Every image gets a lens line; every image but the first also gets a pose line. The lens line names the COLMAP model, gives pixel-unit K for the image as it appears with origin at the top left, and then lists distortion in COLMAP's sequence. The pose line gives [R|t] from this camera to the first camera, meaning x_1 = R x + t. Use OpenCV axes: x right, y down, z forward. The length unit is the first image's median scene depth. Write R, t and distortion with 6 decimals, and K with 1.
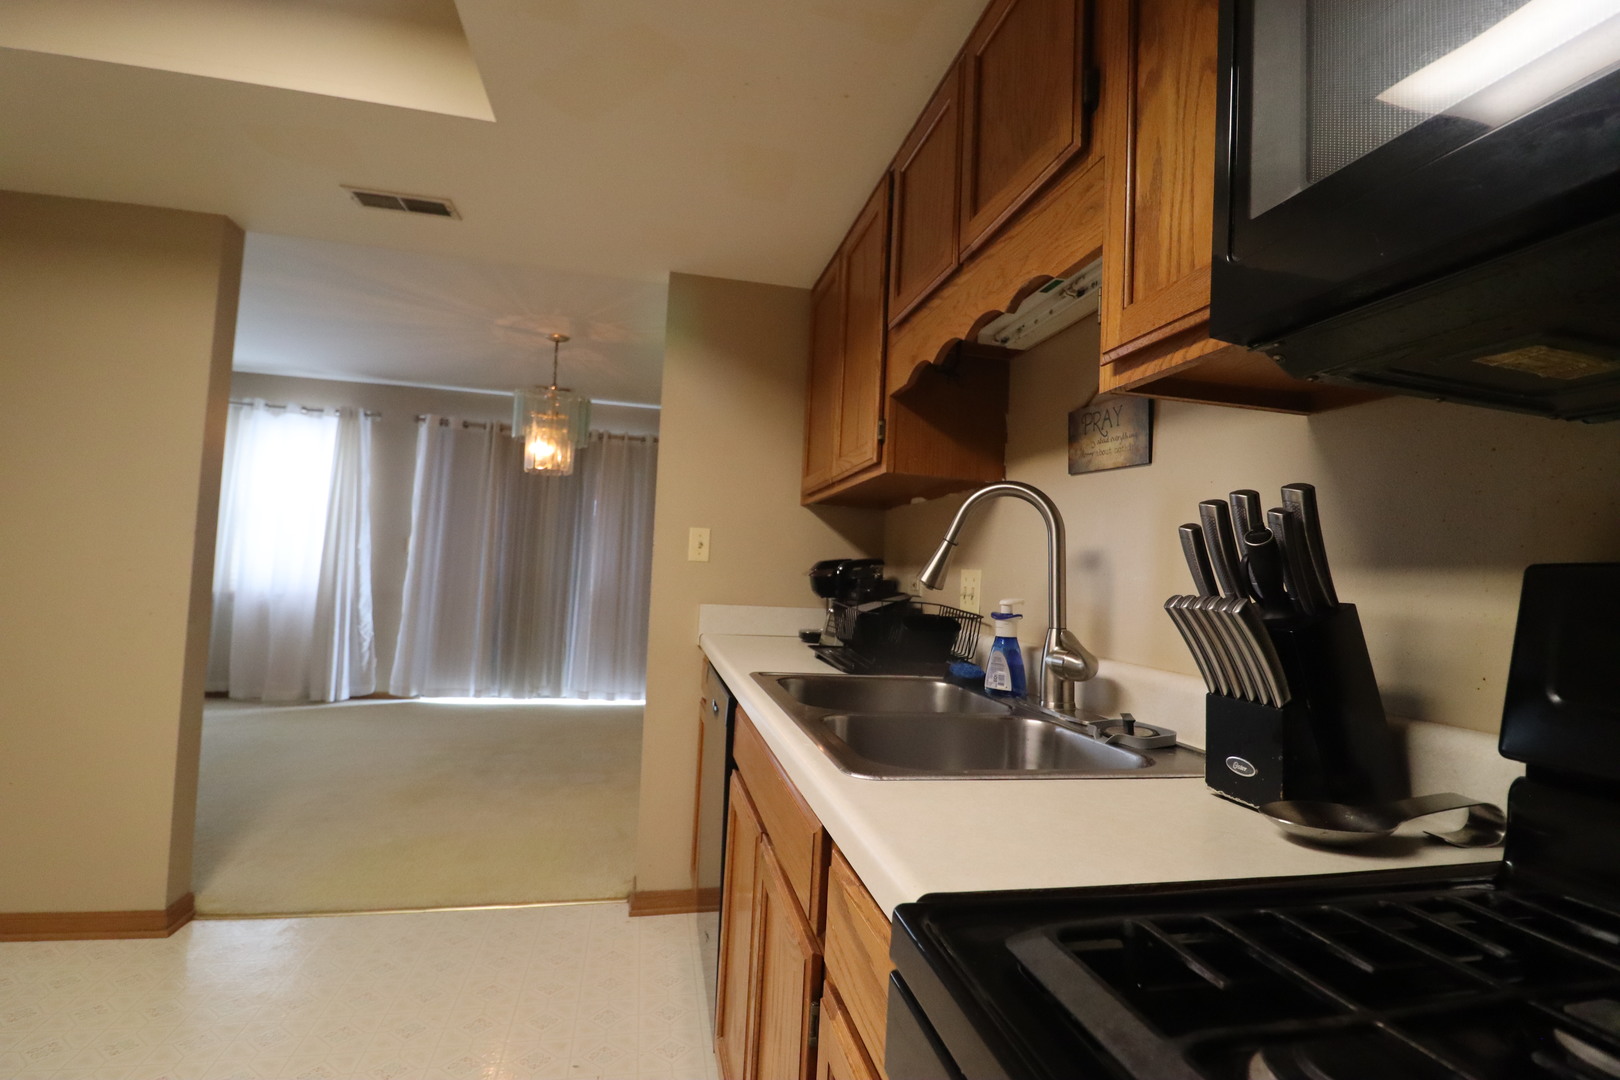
lens RADIAL K [[762.9, 0, 812.4], [0, 762.9, 536.1], [0, 0, 1]] dist [-0.004317, -0.000690]
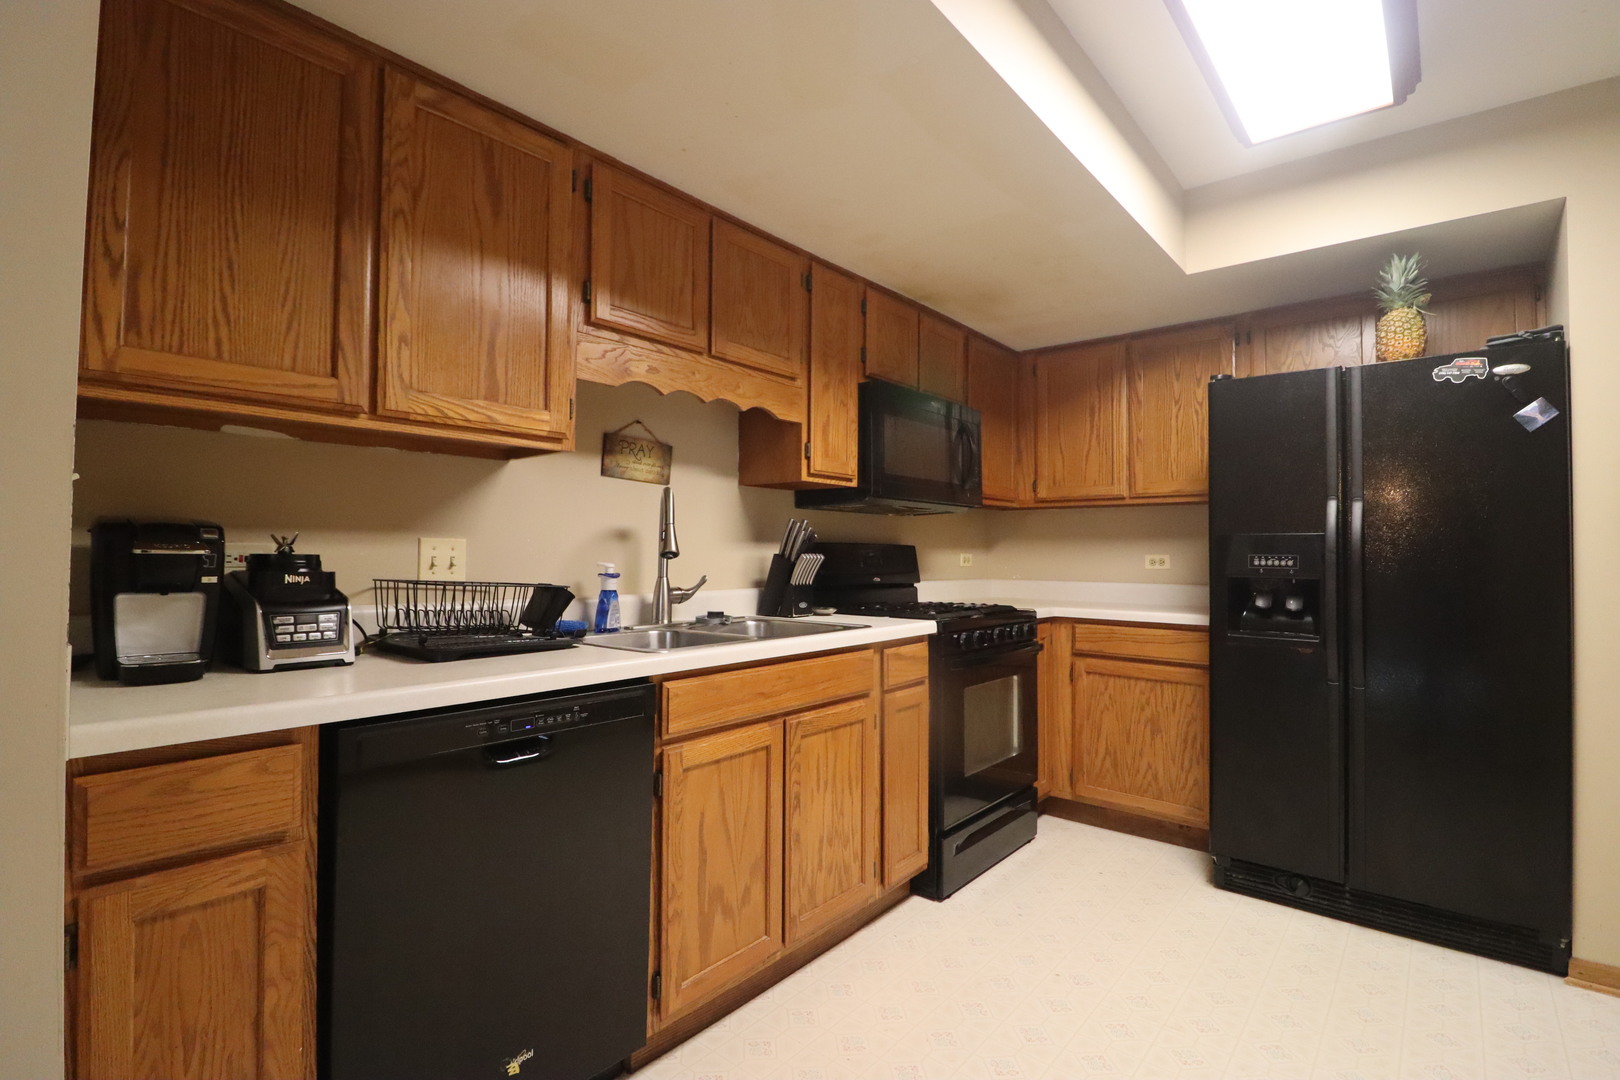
lens RADIAL K [[760.1, 0, 810.0], [0, 760.1, 540.0], [0, 0, 1]] dist [-0.002060, -0.001208]
pose [[-0.601083, -0.039689, 0.798201, -0.296869], [-0.076361, 0.997049, -0.007927, 0.006765], [-0.795530, -0.065716, -0.602339, 0.430363]]
